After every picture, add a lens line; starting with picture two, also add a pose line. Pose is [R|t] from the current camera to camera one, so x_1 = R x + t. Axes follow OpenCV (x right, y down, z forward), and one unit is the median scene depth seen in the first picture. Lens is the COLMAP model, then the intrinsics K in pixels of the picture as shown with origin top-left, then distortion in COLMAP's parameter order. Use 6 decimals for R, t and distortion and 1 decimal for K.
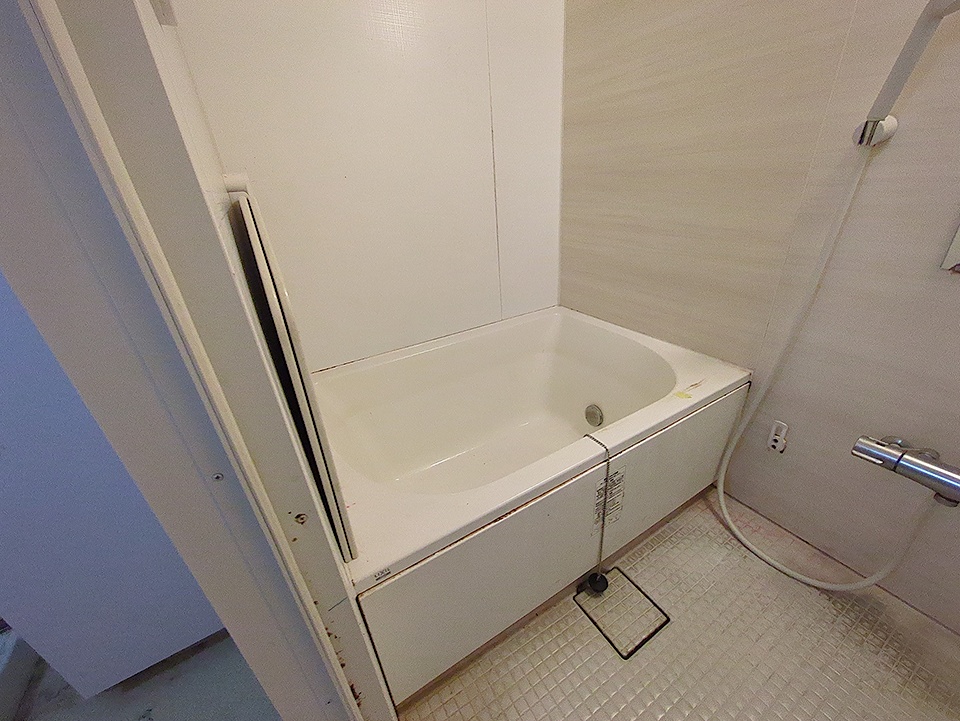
lens RADIAL K [[376.4, 0, 482.7], [0, 376.4, 361.4], [0, 0, 1]] dist [-0.003095, -0.000013]
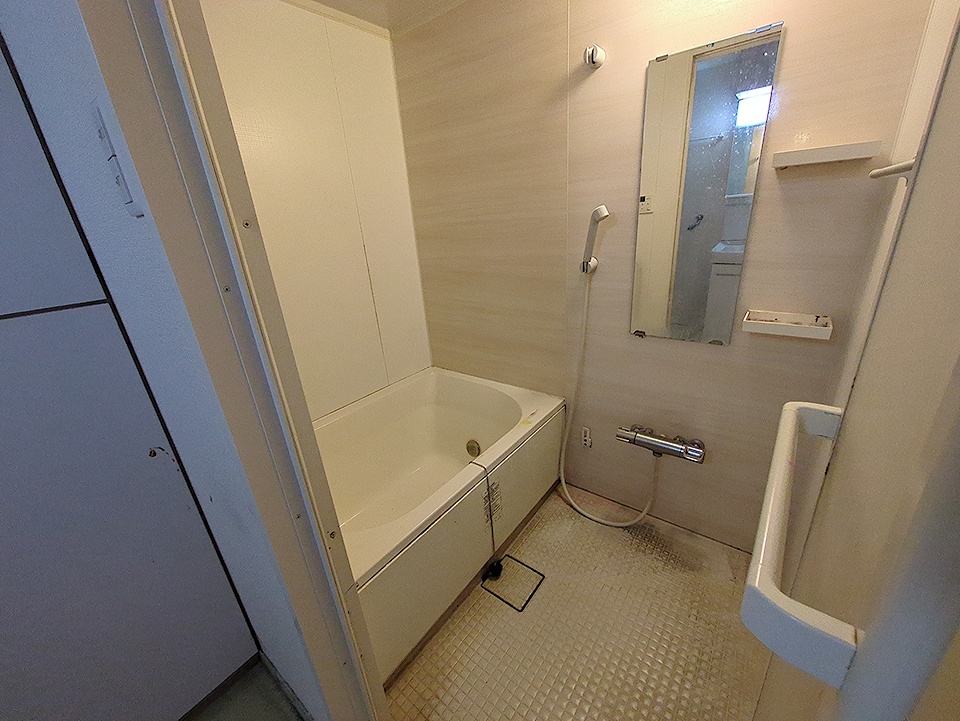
lens RADIAL K [[376.4, 0, 477.8], [0, 376.4, 361.7], [0, 0, 1]] dist [-0.003095, -0.000013]
pose [[0.934976, -0.128263, 0.330710, -0.111624], [0.165396, 0.982419, -0.086581, -0.047648], [-0.313791, 0.135649, 0.939752, -0.371229]]
